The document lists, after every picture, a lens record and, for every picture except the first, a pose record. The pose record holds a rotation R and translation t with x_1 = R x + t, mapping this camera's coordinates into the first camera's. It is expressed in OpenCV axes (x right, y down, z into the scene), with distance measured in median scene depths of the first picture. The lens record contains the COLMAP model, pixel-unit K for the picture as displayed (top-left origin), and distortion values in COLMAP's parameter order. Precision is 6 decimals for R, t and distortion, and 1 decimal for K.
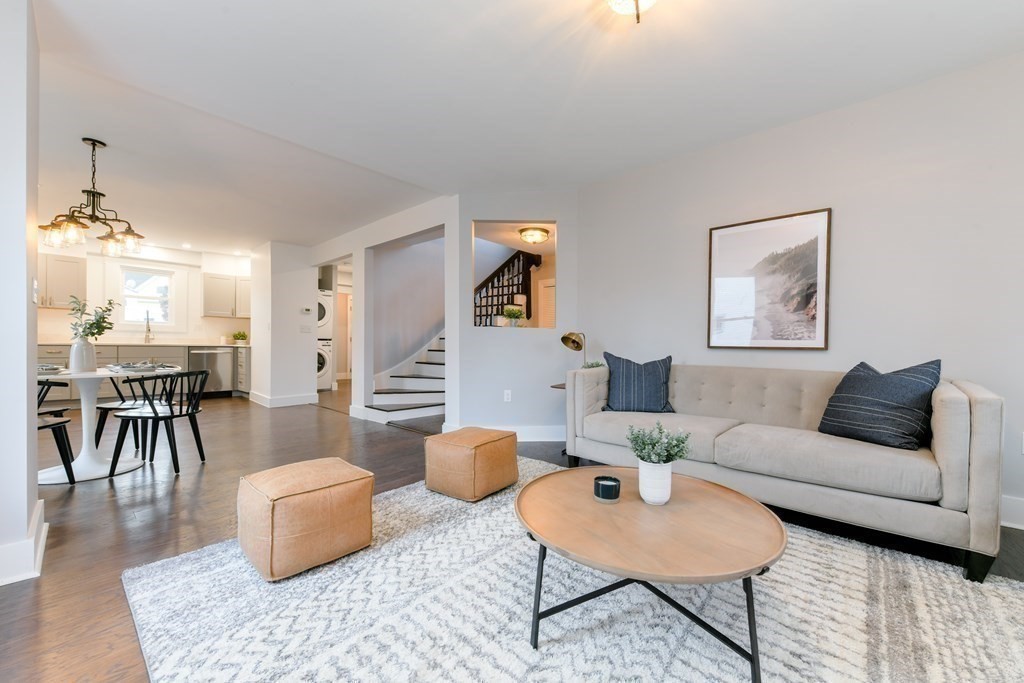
lens RADIAL K [[398.6, 0, 520.1], [0, 398.6, 347.8], [0, 0, 1]] dist [0.000476, -0.000090]
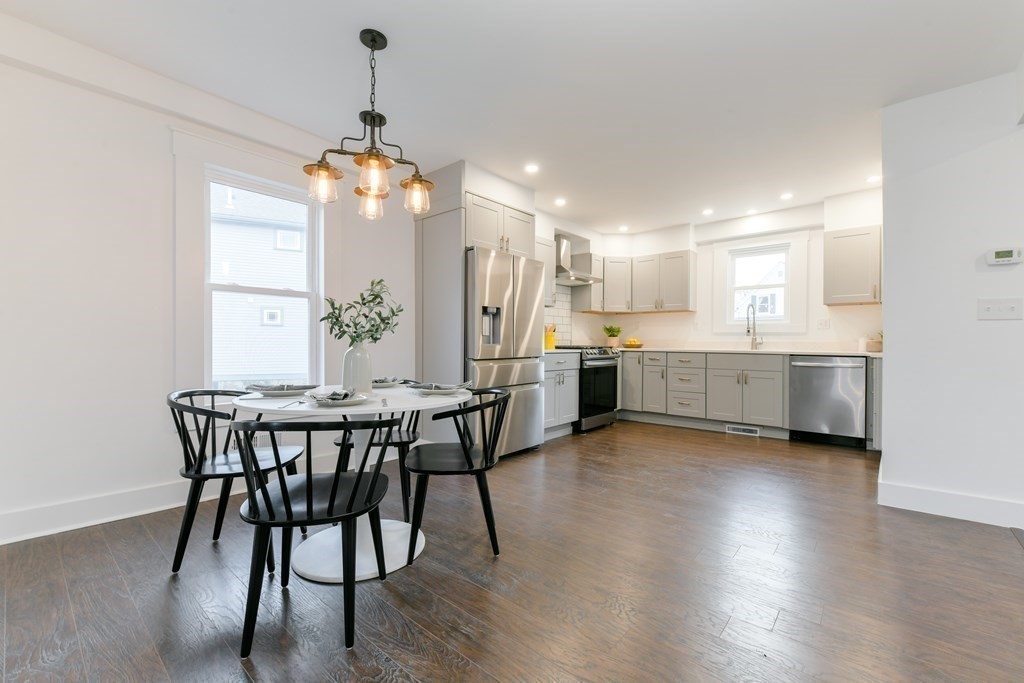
lens RADIAL K [[424.2, 0, 520.0], [0, 424.2, 344.2], [0, 0, 1]] dist [-0.000899, -0.000197]
pose [[0.018758, -0.010646, -0.999767, -0.165949], [-0.014133, 0.999841, -0.010912, -0.006635], [0.999724, 0.014335, 0.018604, 0.541612]]
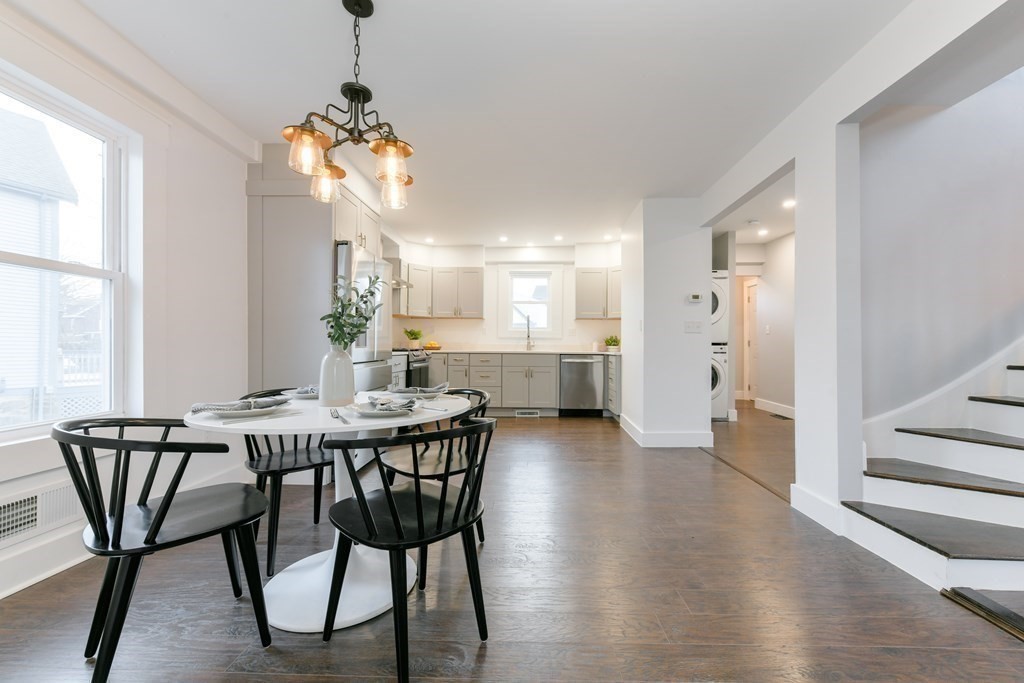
lens RADIAL K [[405.0, 0, 517.1], [0, 405.0, 344.6], [0, 0, 1]] dist [-0.000334, -0.000030]
pose [[0.639072, -0.013869, -0.769022, -0.211103], [-0.002673, 0.999791, -0.020252, -0.005838], [0.769142, 0.014998, 0.638902, 0.356217]]
